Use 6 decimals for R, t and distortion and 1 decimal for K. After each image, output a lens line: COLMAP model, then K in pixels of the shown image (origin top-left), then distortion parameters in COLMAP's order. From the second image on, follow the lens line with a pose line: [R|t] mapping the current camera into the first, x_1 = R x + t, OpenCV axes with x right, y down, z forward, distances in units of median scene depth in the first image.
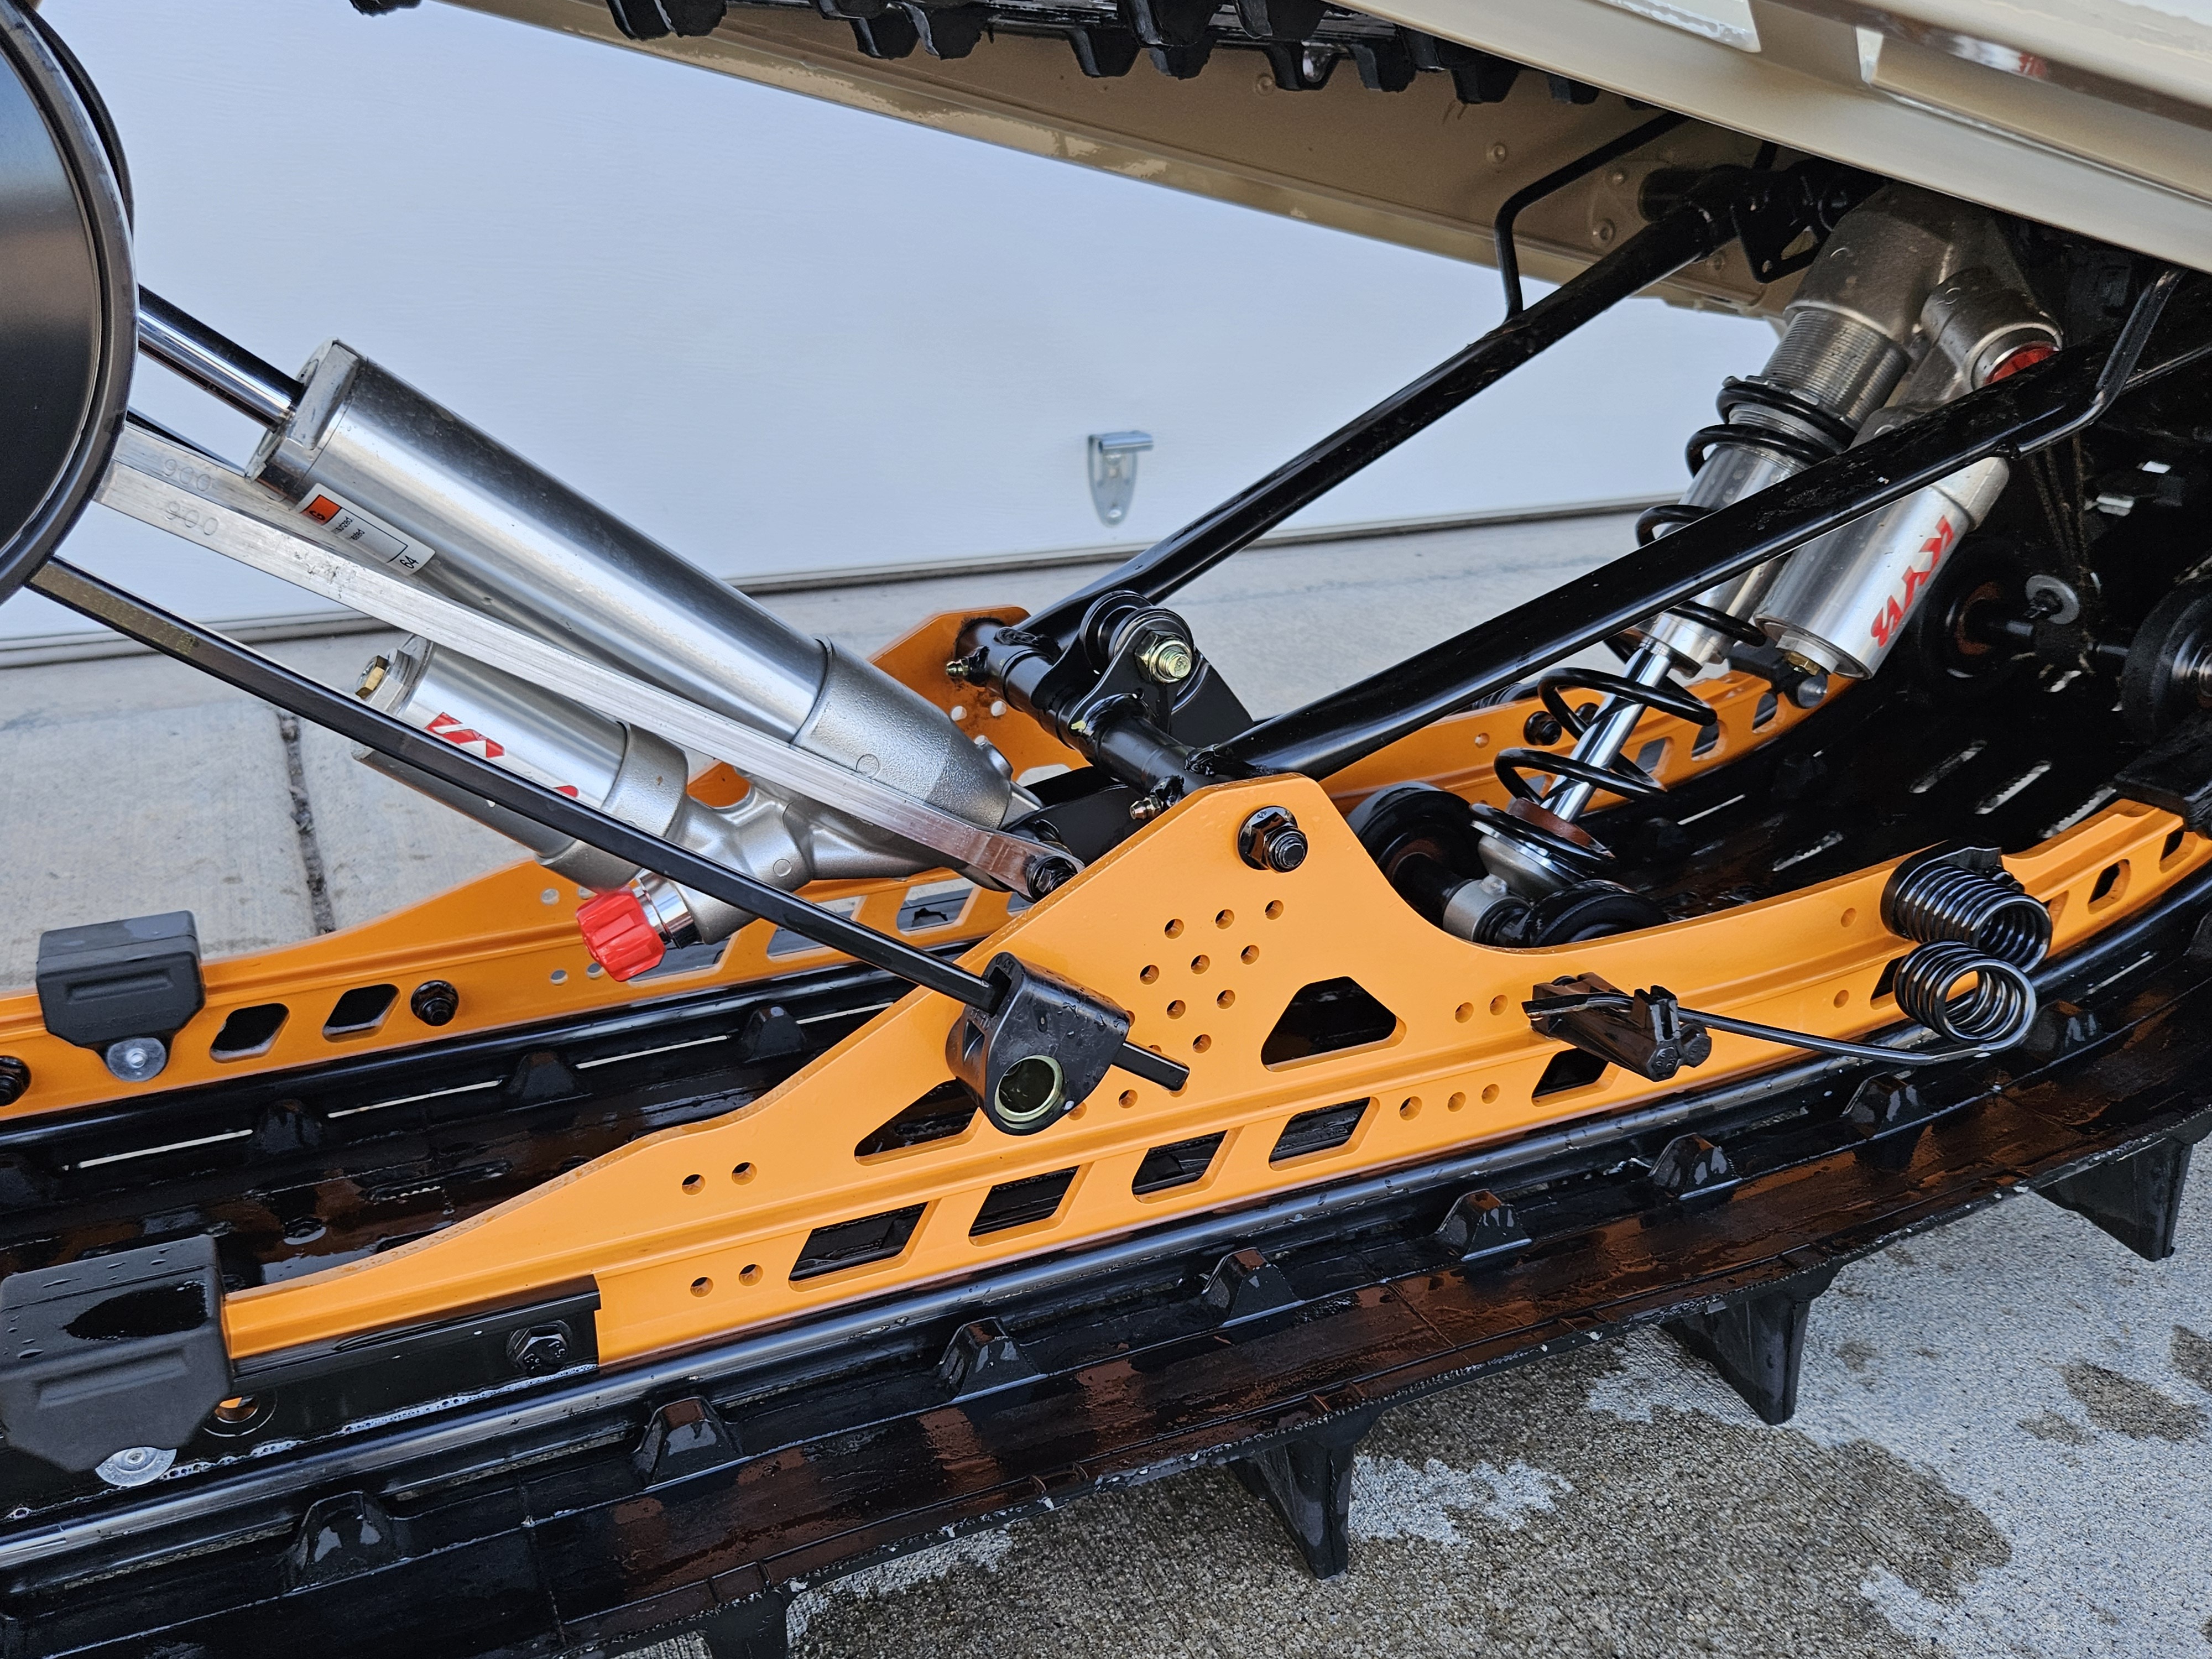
lens RADIAL K [[1854.1, 0, 1106.0], [0, 1854.1, 829.5], [0, 0, 1]] dist [0.053526, -0.043224]
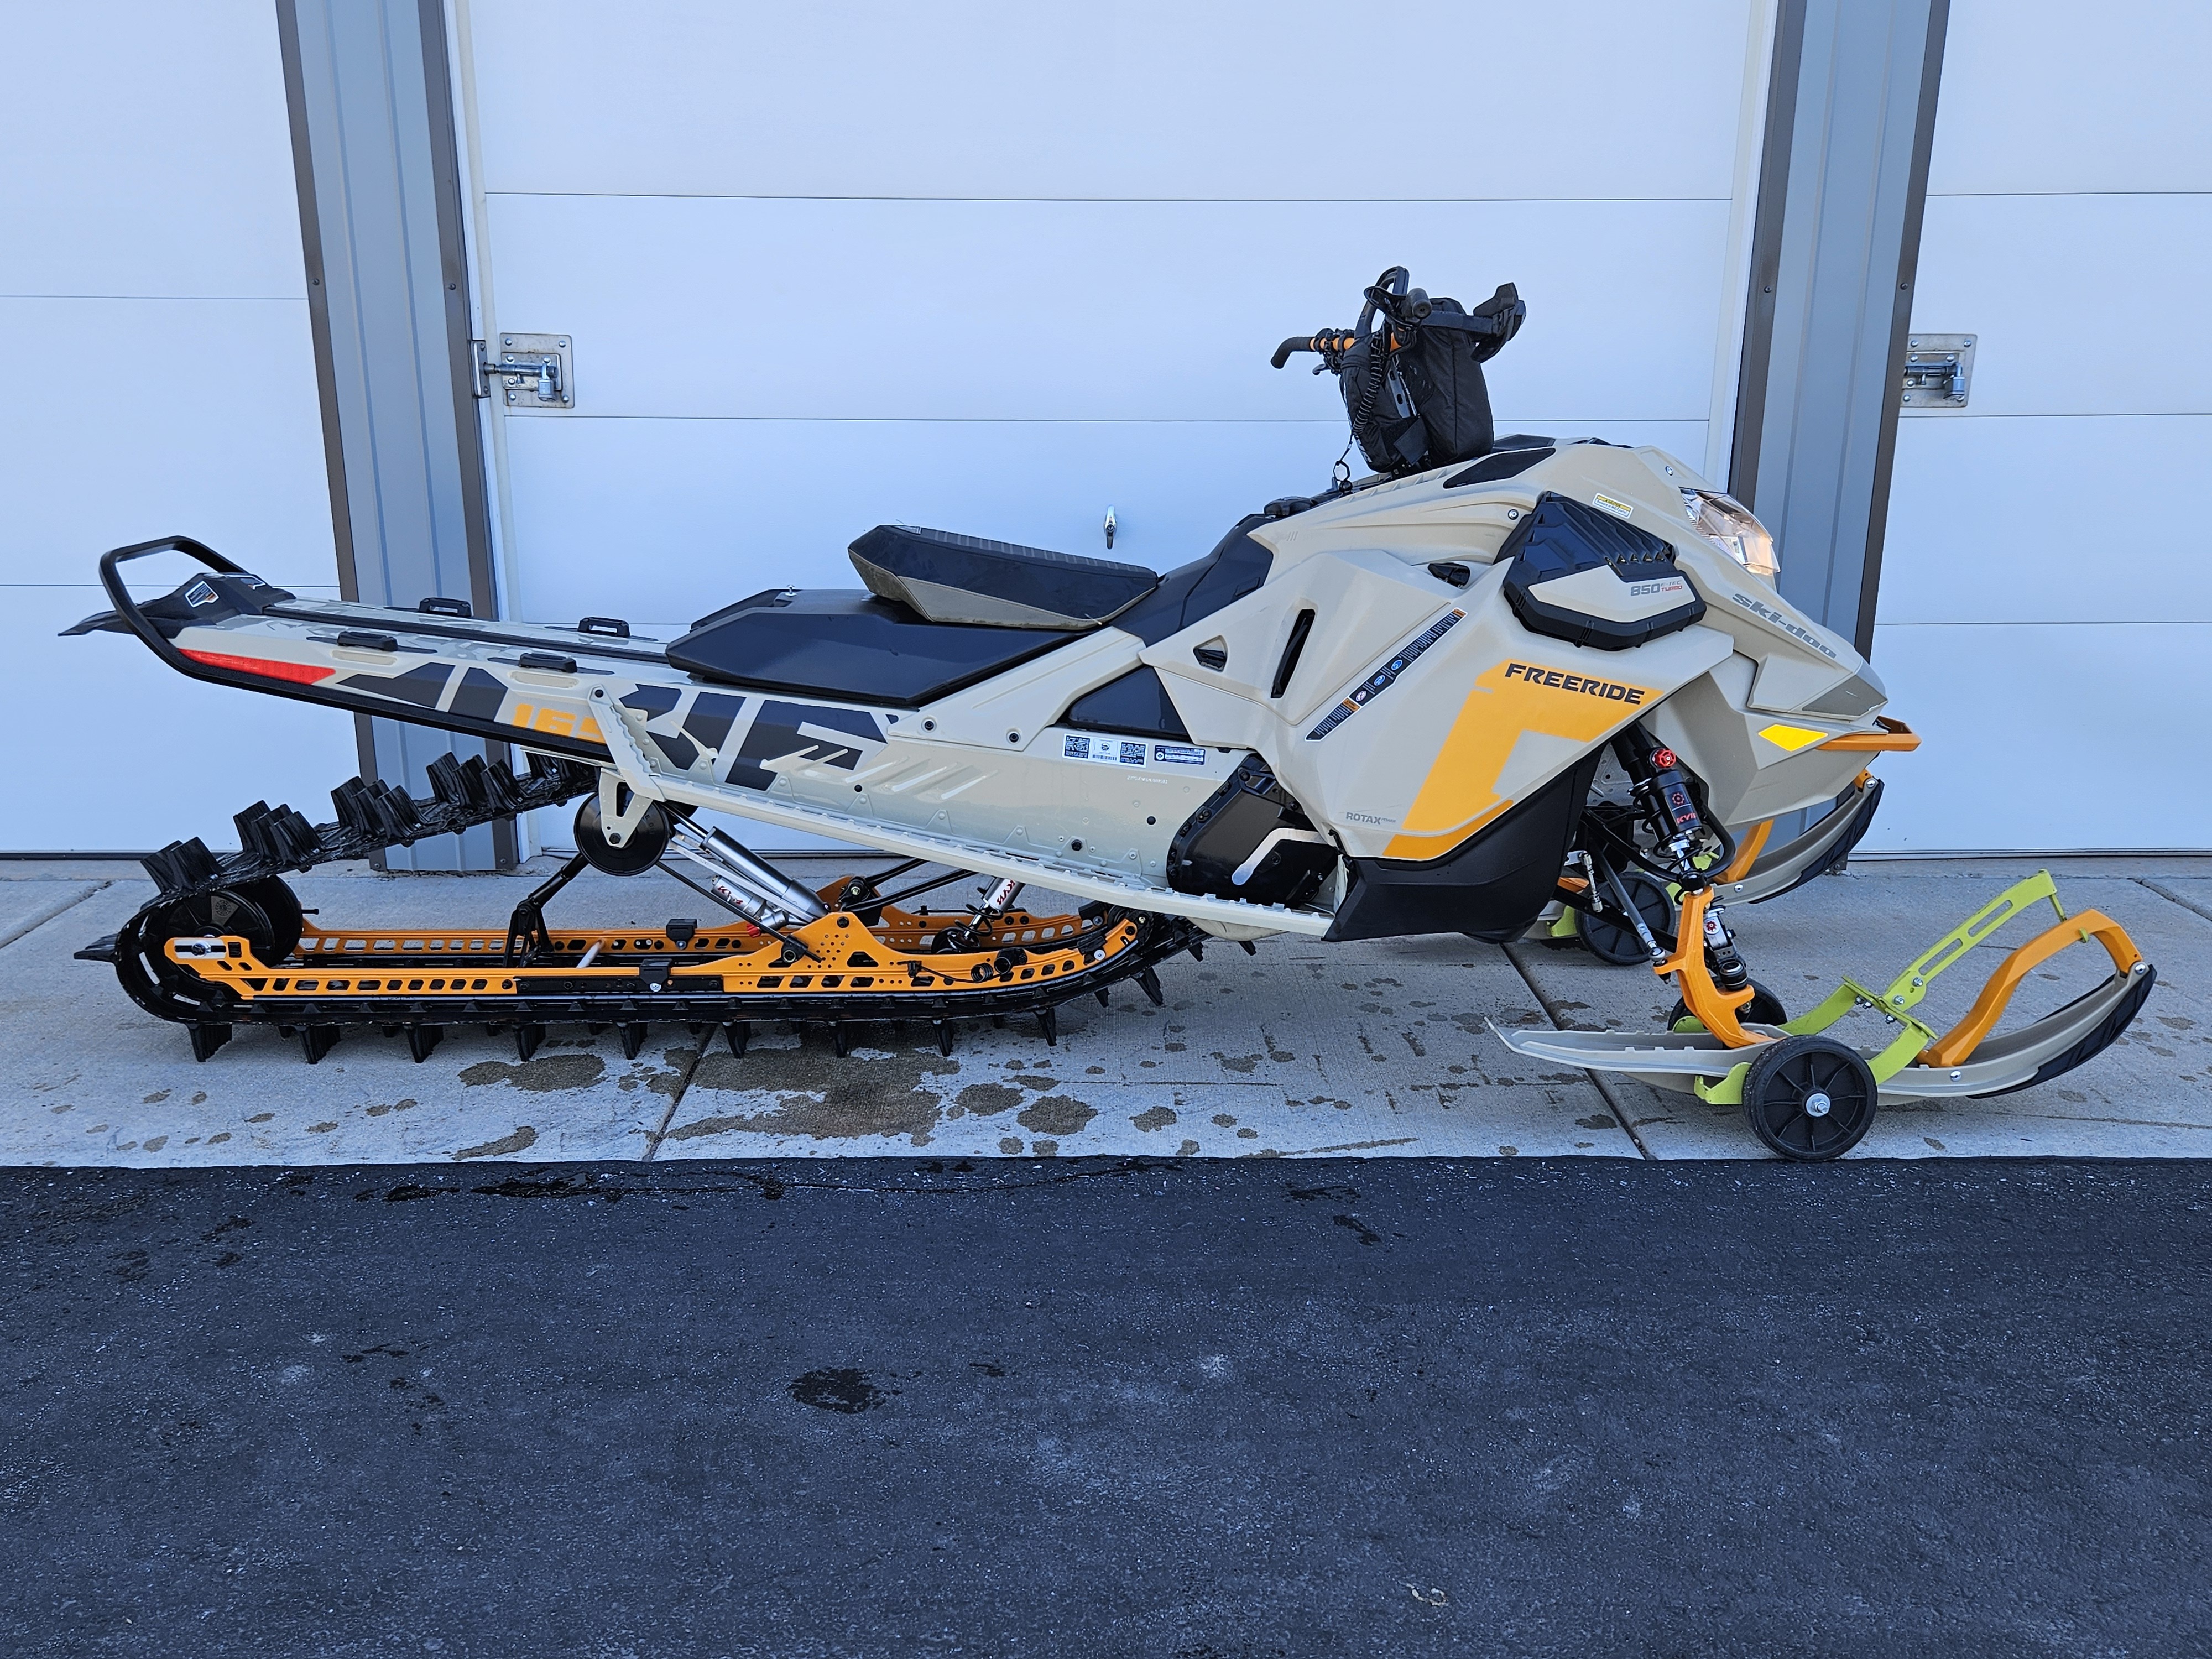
lens RADIAL K [[1854.1, 0, 1106.0], [0, 1854.1, 829.5], [0, 0, 1]] dist [0.053526, -0.043224]
pose [[0.920132, 0.098000, -0.379148, 2.653287], [-0.141029, 0.986143, -0.087362, 0.096578], [0.365332, 0.133855, 0.921203, -3.578847]]
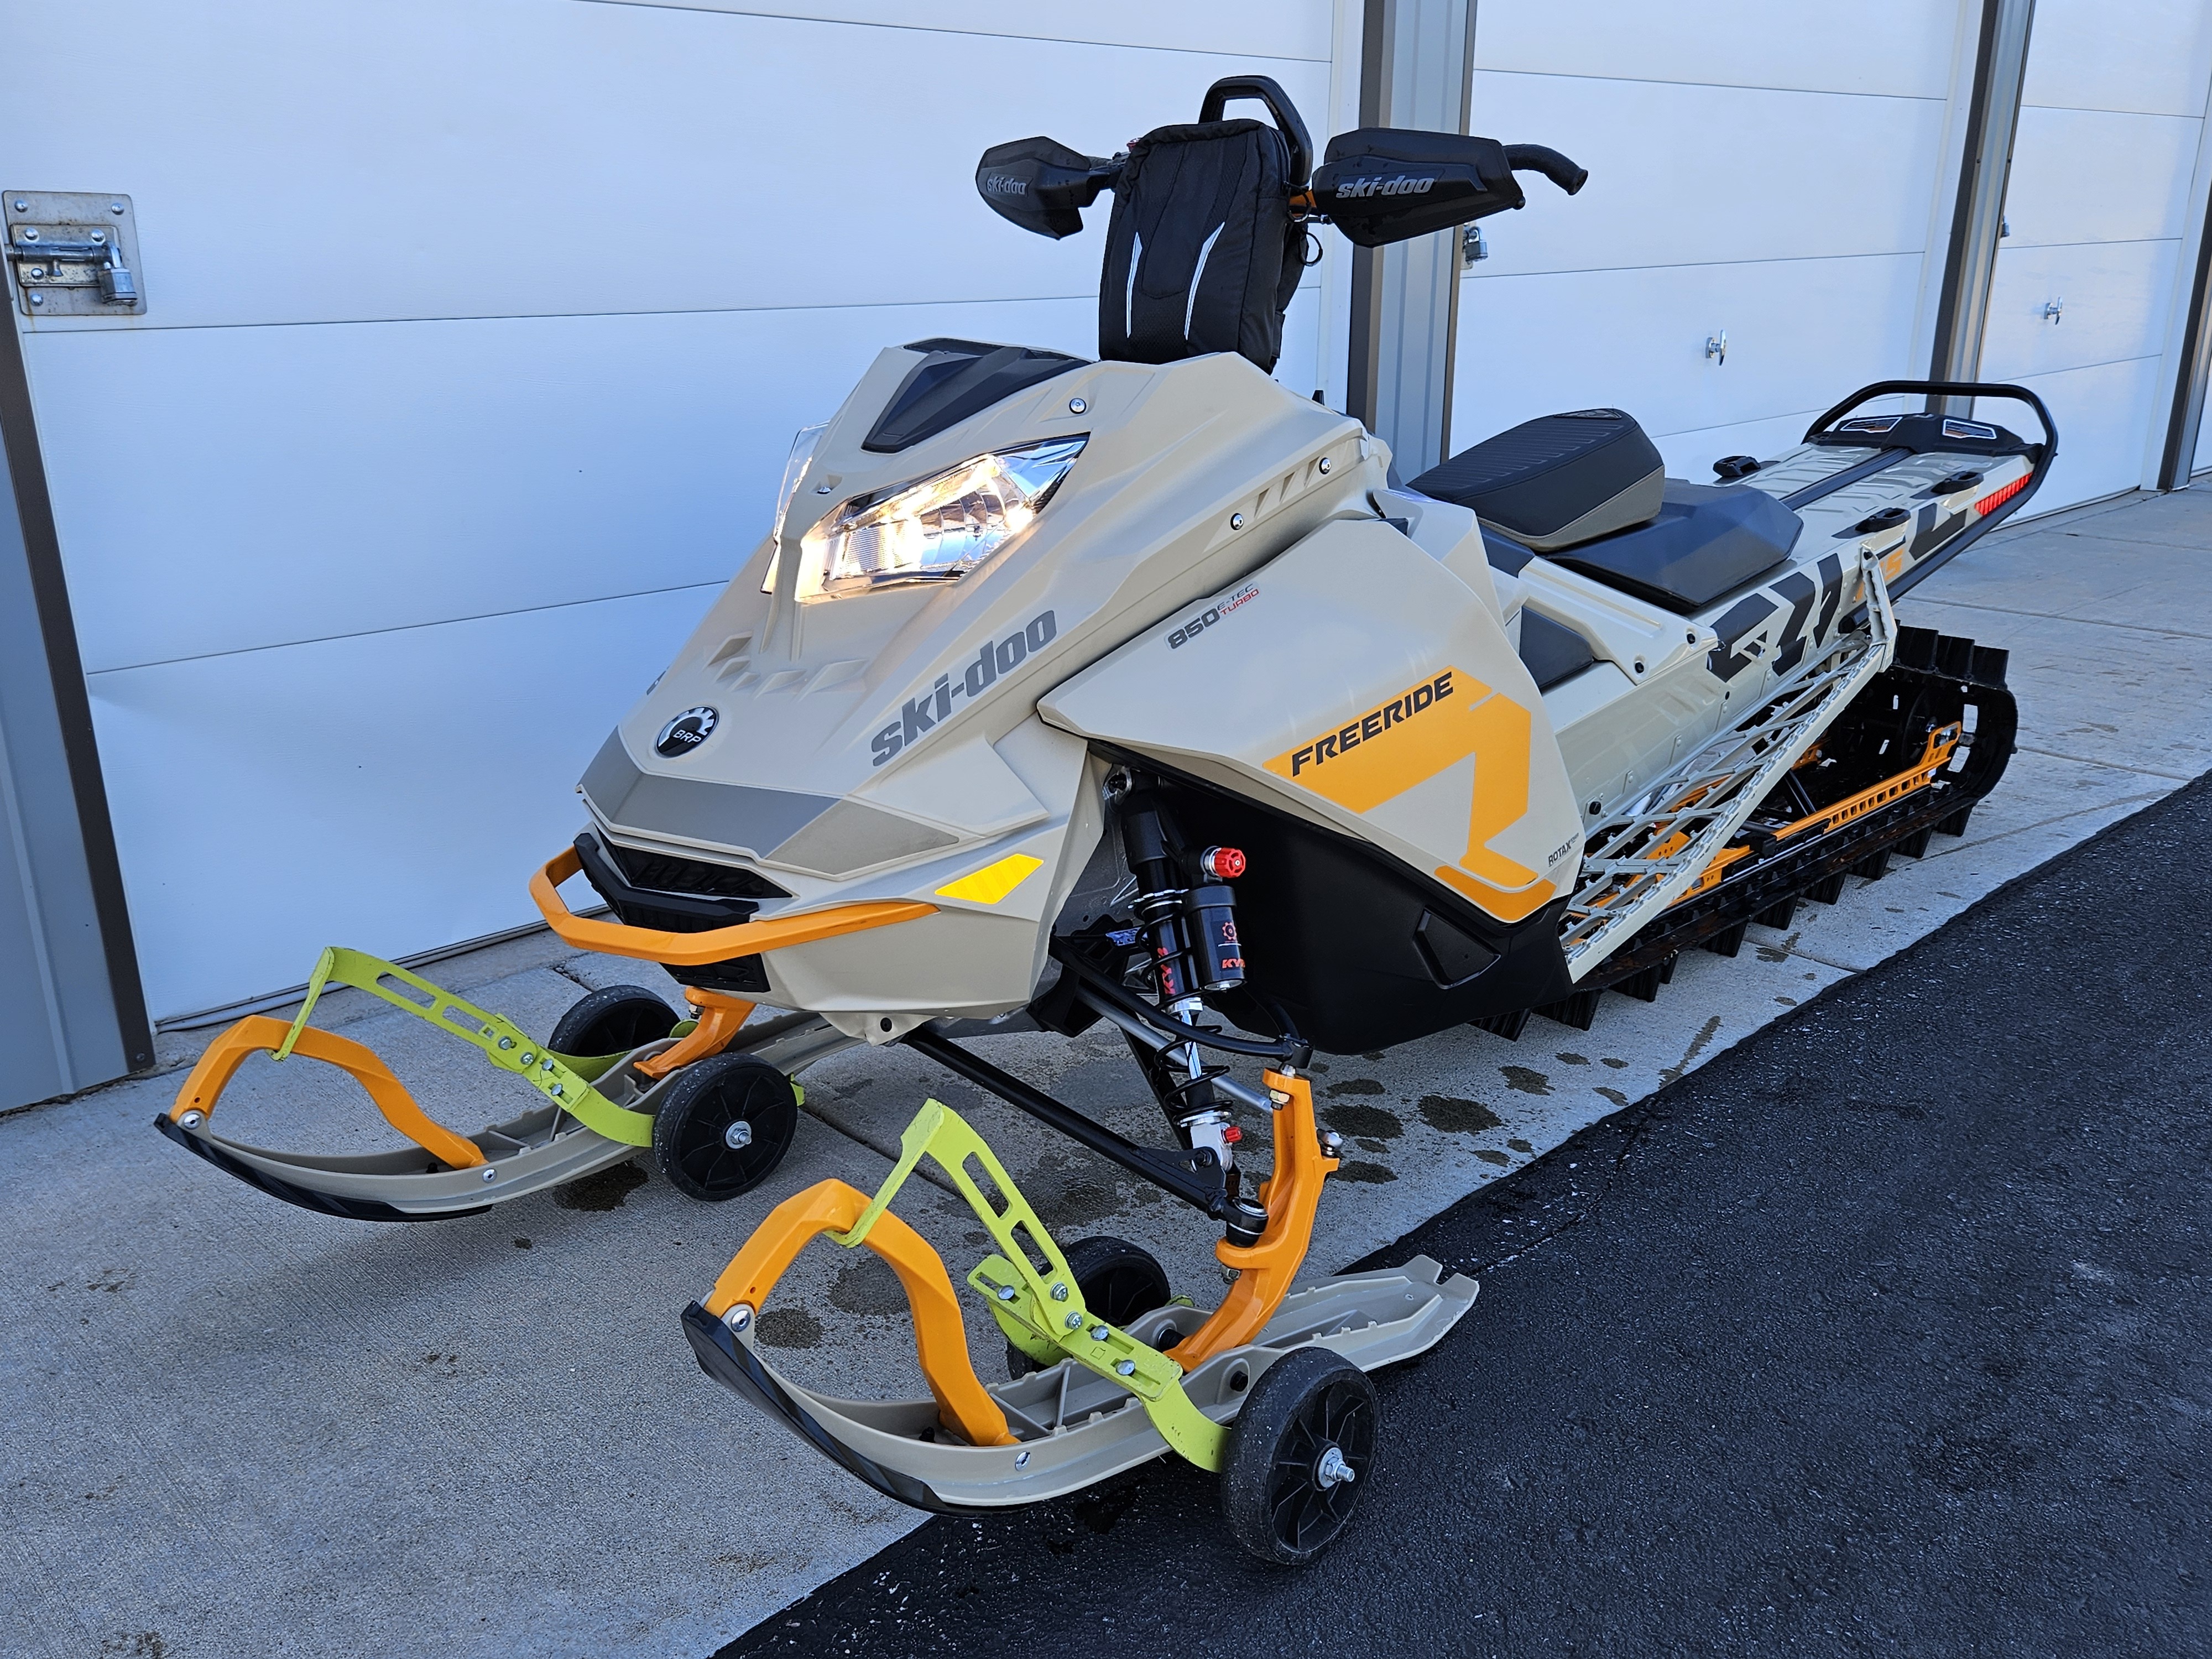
lens RADIAL K [[1840.9, 0, 1076.6], [0, 1840.9, 850.7], [0, 0, 1]] dist [0.064039, -0.062391]
pose [[0.944398, -0.116828, 0.307350, -1.134938], [0.130202, 0.991214, -0.023300, -0.160062], [-0.301928, 0.062022, 0.951311, -2.818257]]
